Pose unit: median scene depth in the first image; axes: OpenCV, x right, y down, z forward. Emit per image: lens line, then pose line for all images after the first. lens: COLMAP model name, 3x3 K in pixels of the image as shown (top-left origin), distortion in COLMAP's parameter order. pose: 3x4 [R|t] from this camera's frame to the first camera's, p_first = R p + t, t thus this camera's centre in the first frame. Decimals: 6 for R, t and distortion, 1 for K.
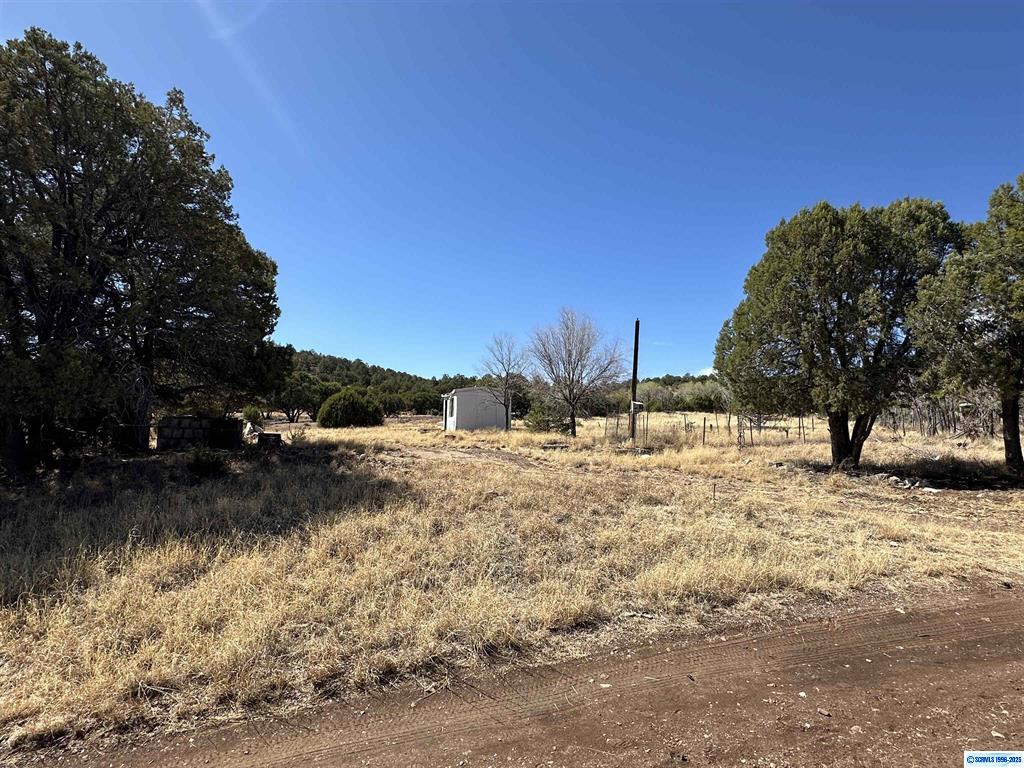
lens RADIAL K [[570.6, 0, 512.0], [0, 570.6, 384.0], [0, 0, 1]] dist [-0.001426, -0.001116]
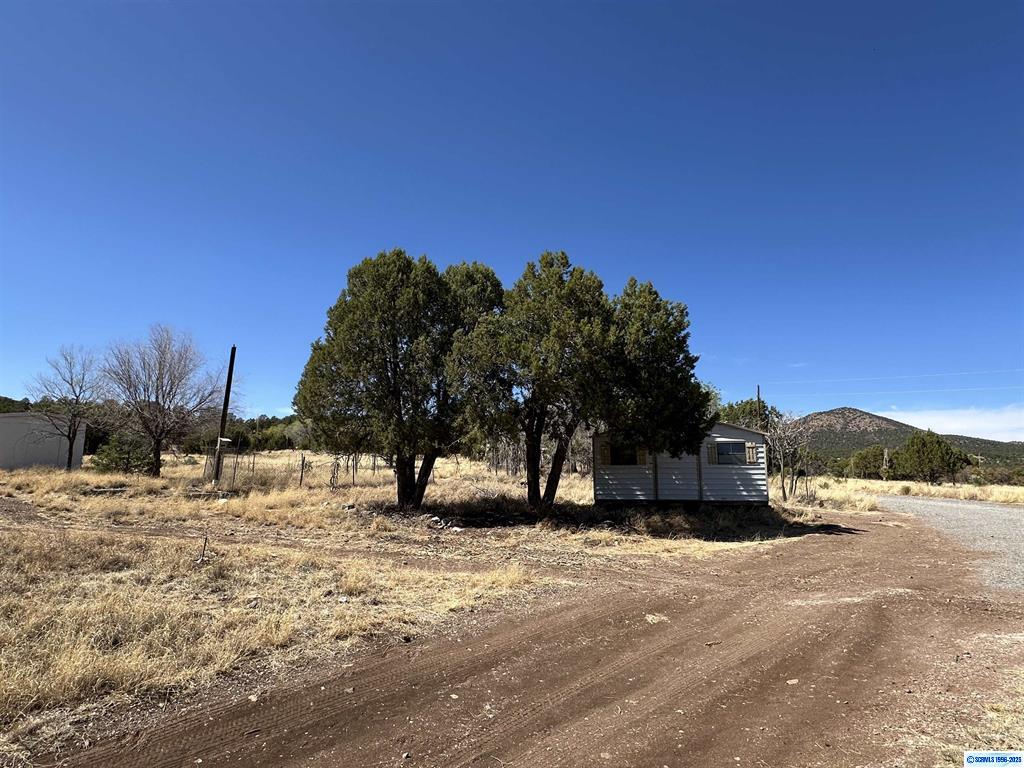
lens RADIAL K [[570.6, 0, 512.0], [0, 570.6, 384.0], [0, 0, 1]] dist [-0.001426, -0.001116]
pose [[0.844116, 0.080635, 0.530062, 0.173396], [-0.045217, 0.995811, -0.079478, -0.002767], [-0.534250, 0.043121, 0.844226, 0.025974]]
